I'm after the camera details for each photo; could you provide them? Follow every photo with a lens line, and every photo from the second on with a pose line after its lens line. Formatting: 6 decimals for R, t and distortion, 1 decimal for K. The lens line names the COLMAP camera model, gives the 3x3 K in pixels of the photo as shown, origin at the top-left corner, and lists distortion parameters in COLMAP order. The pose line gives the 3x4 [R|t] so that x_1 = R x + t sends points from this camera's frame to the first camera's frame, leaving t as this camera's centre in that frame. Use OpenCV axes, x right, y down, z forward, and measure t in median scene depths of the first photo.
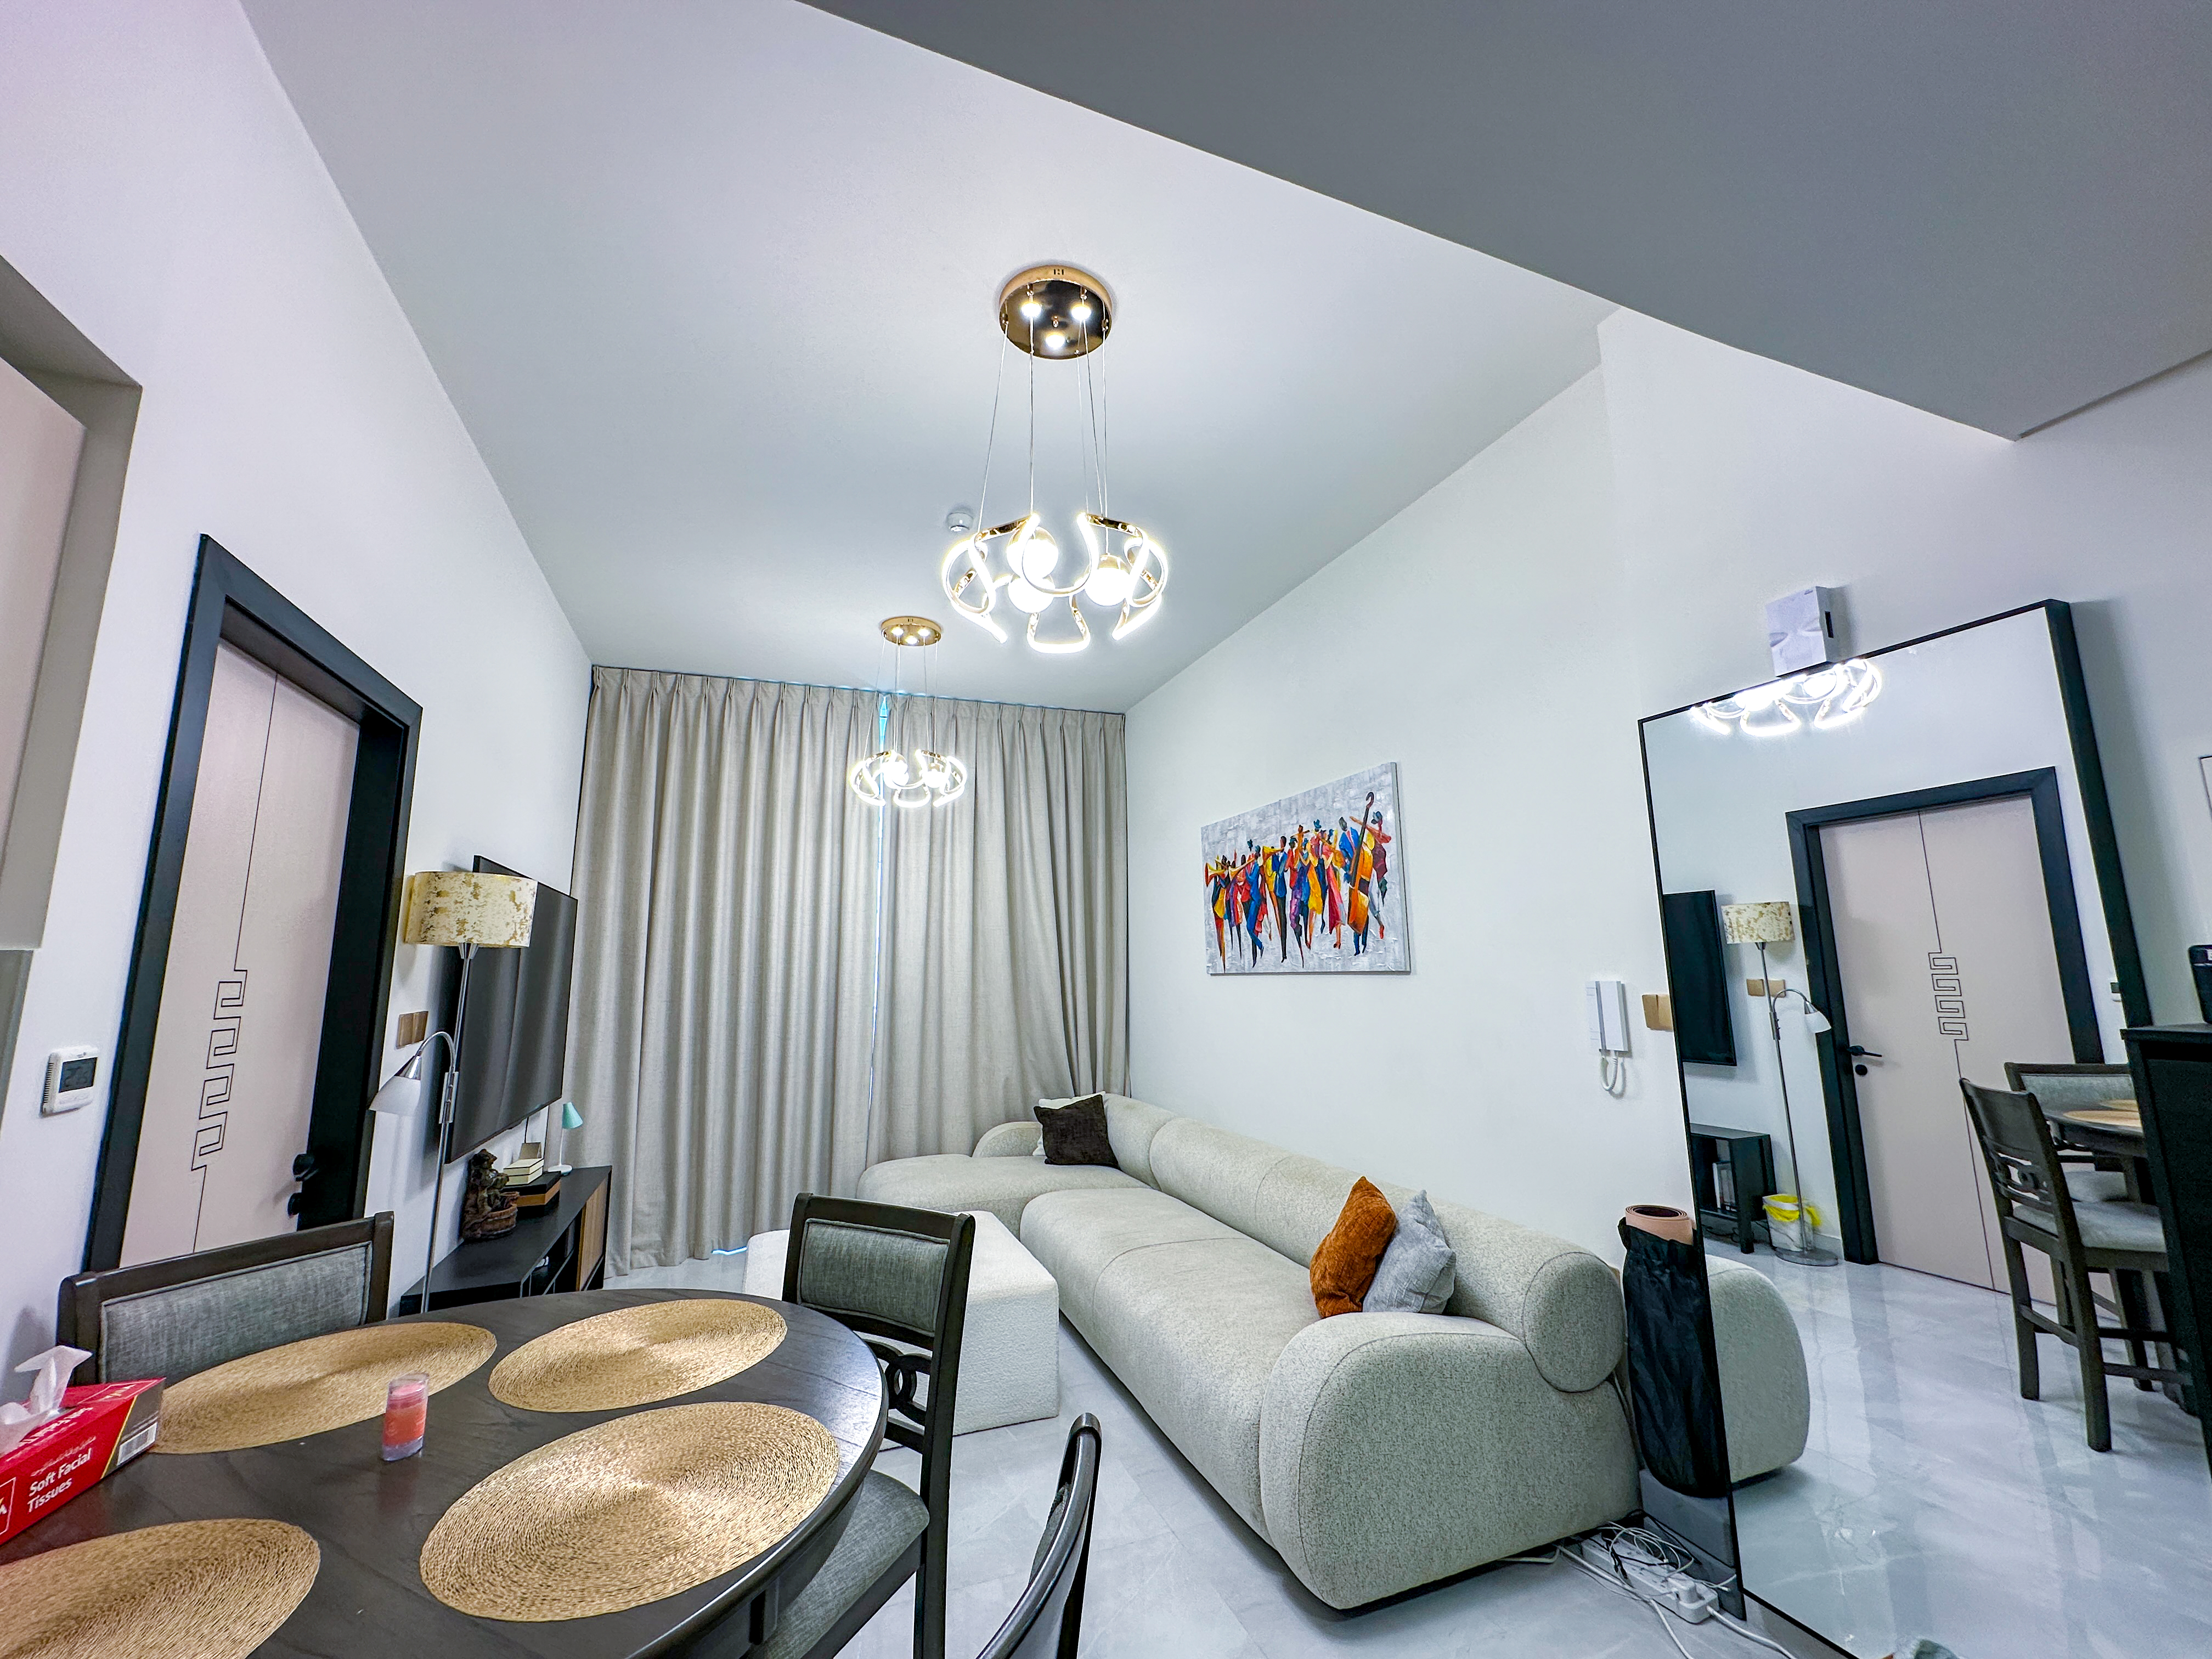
lens RADIAL K [[882.1, 0, 1108.3], [0, 882.1, 828.1], [0, 0, 1]] dist [-0.002262, 0.000531]
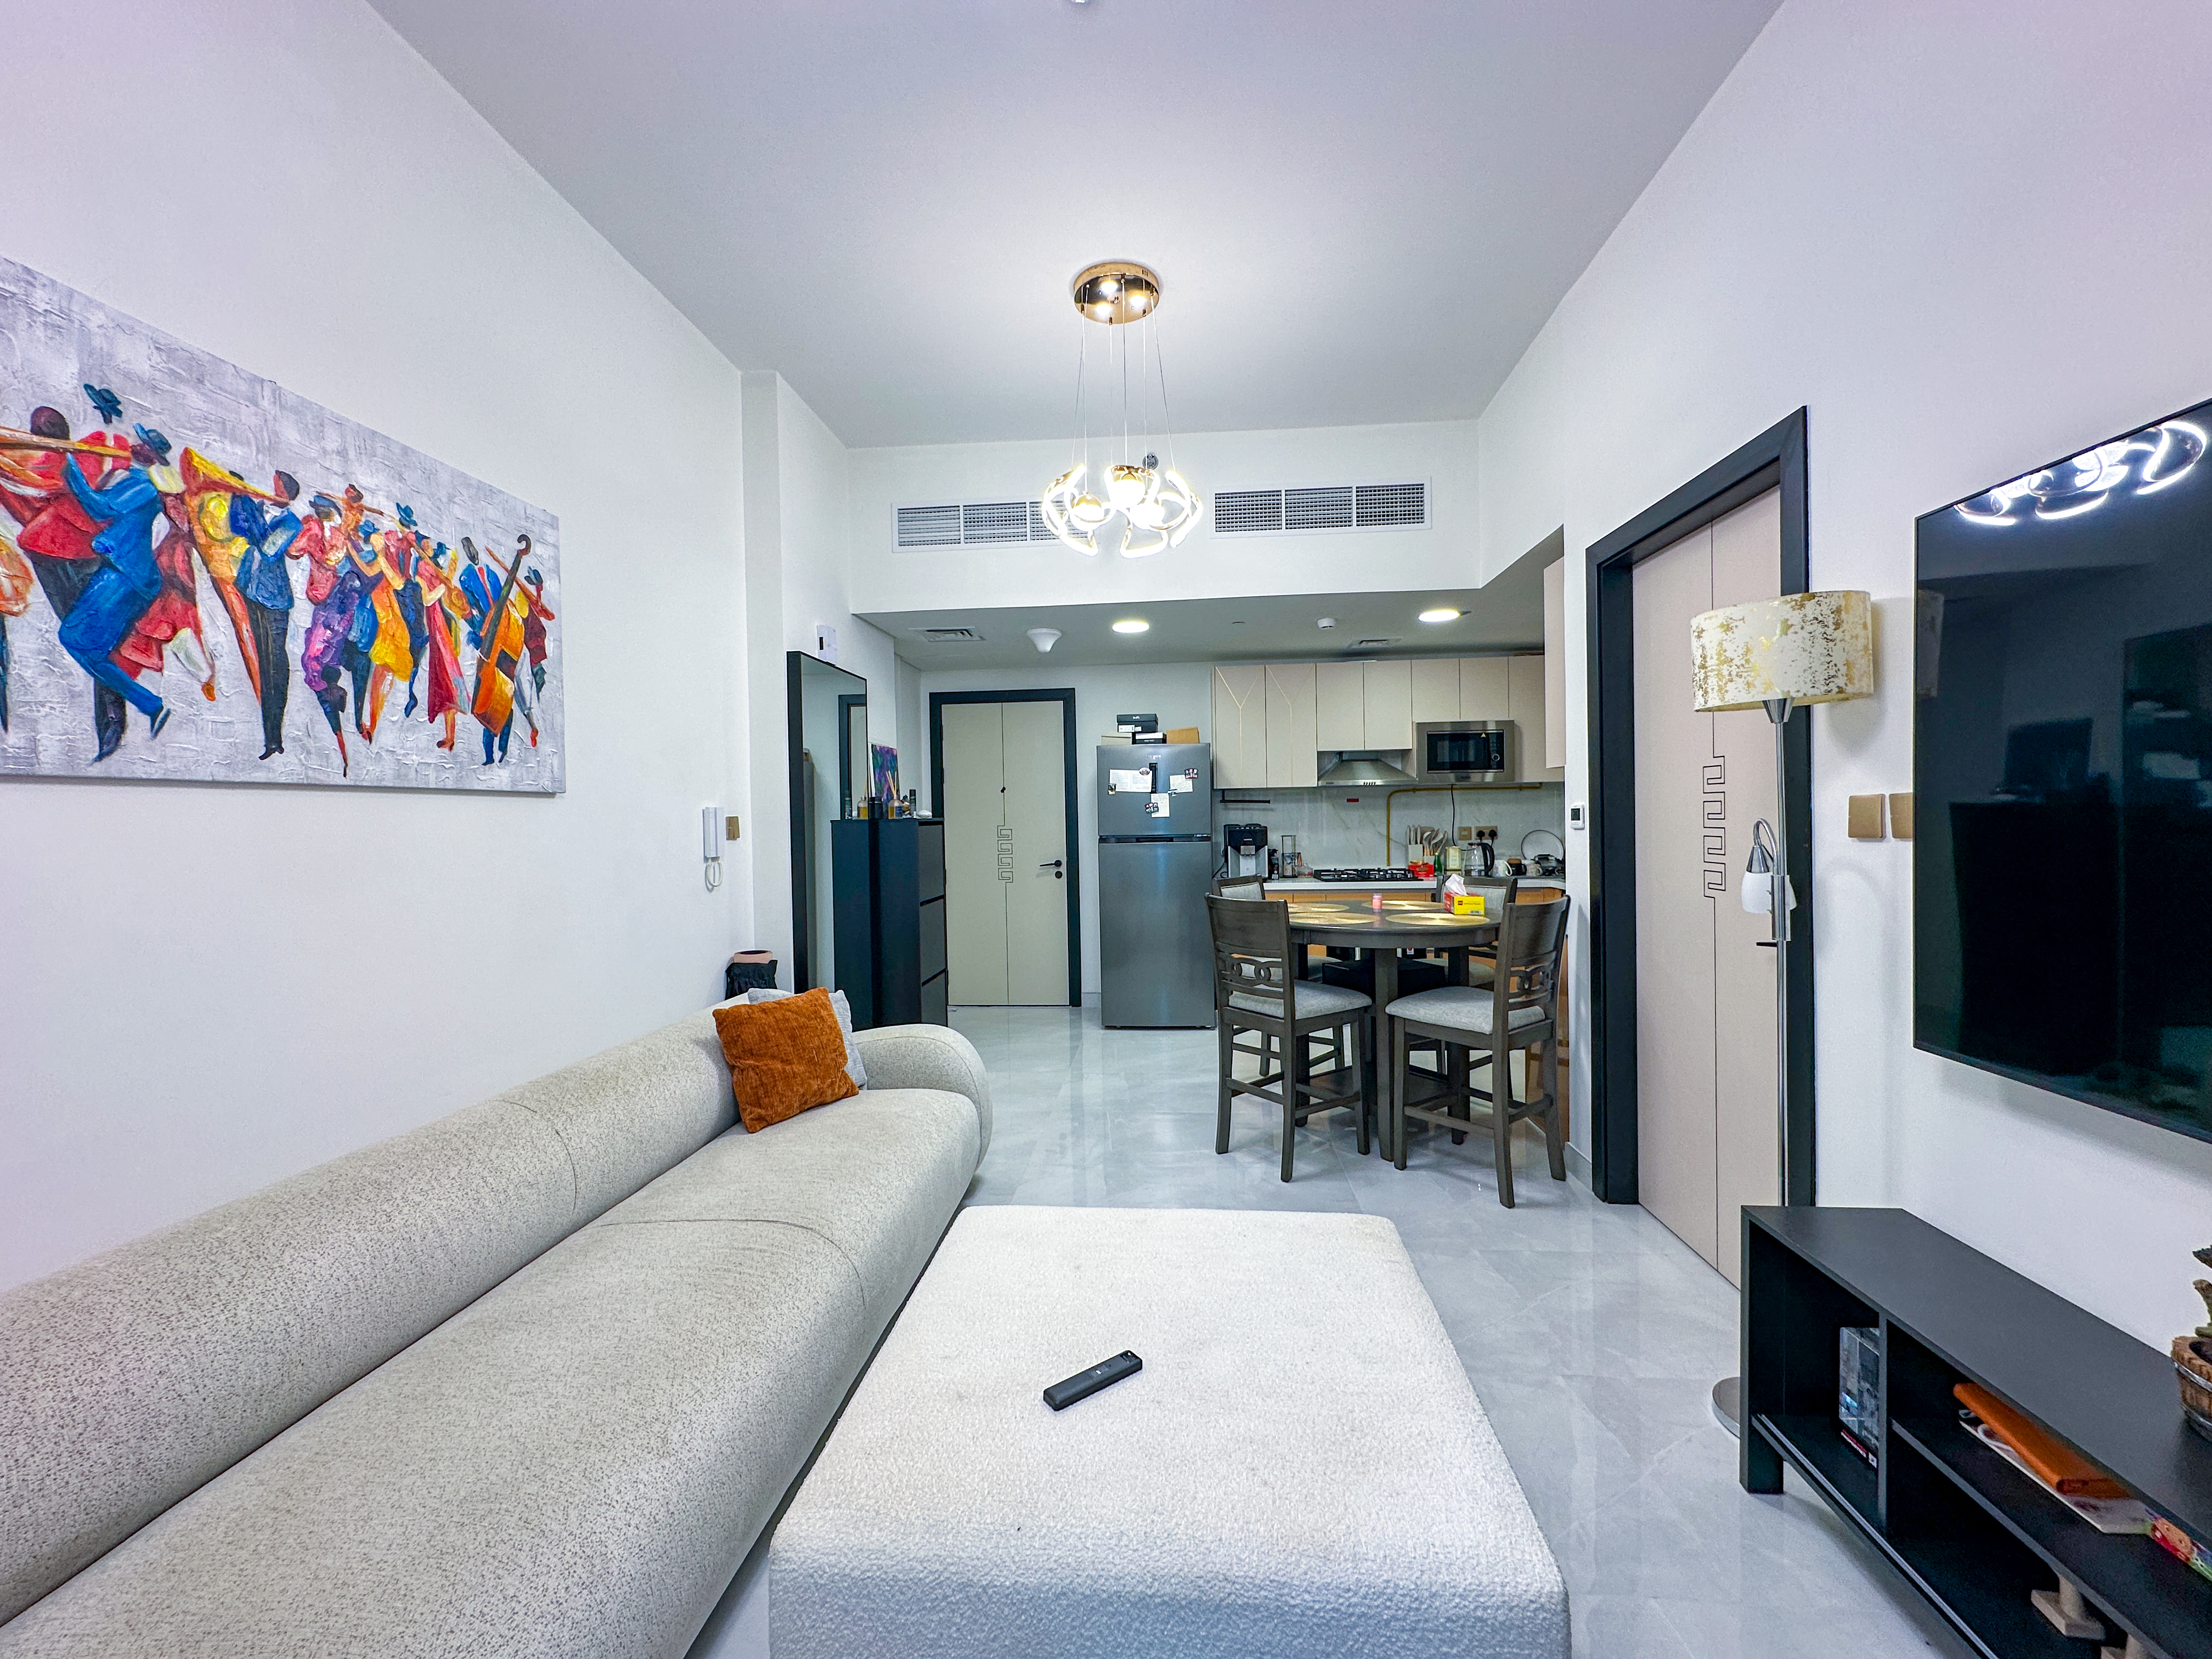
lens RADIAL K [[882.1, 0, 1106.9], [0, 882.1, 828.7], [0, 0, 1]] dist [-0.002262, 0.000531]
pose [[-0.896133, 0.023730, 0.443150, -0.354618], [-0.041493, 0.989715, -0.136906, 0.227094], [-0.441841, -0.141074, -0.885932, 1.194935]]
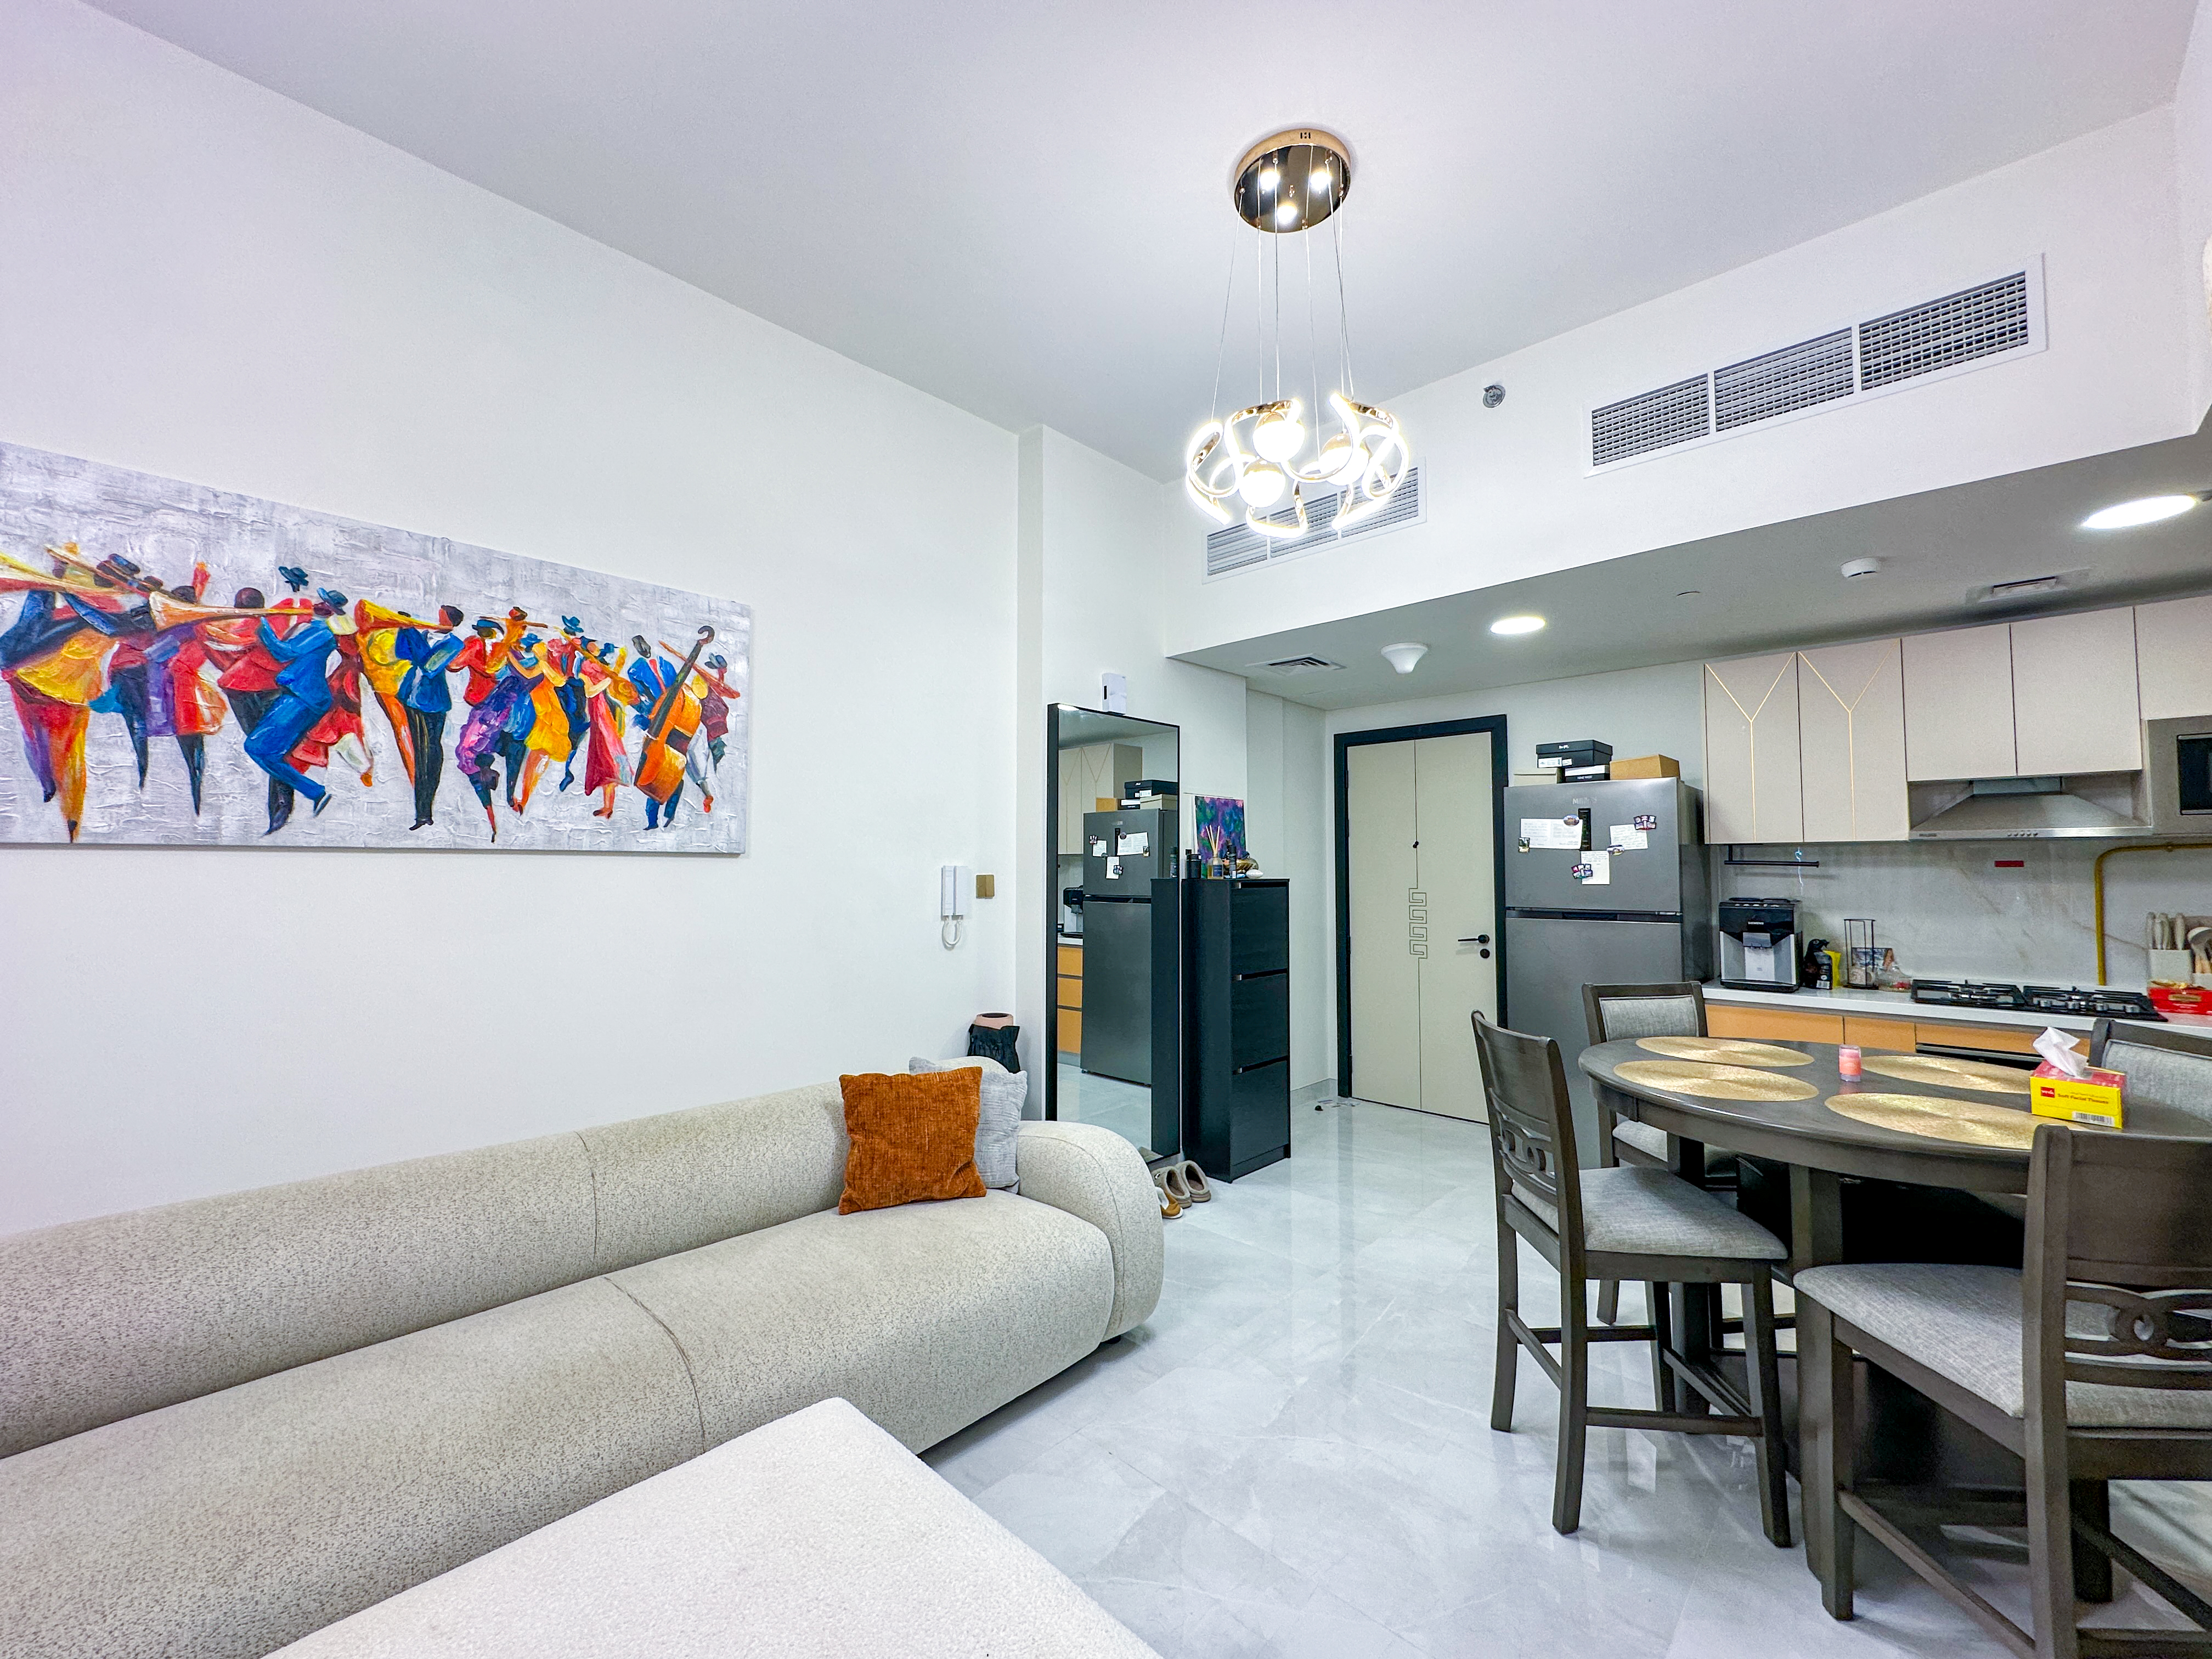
lens RADIAL K [[882.1, 0, 1104.6], [0, 882.1, 828.3], [0, 0, 1]] dist [-0.002262, 0.000531]
pose [[-0.420422, 0.056479, 0.905569, -0.473974], [-0.143224, 0.981417, -0.127703, 0.159962], [-0.895953, -0.183388, -0.404521, 0.840784]]
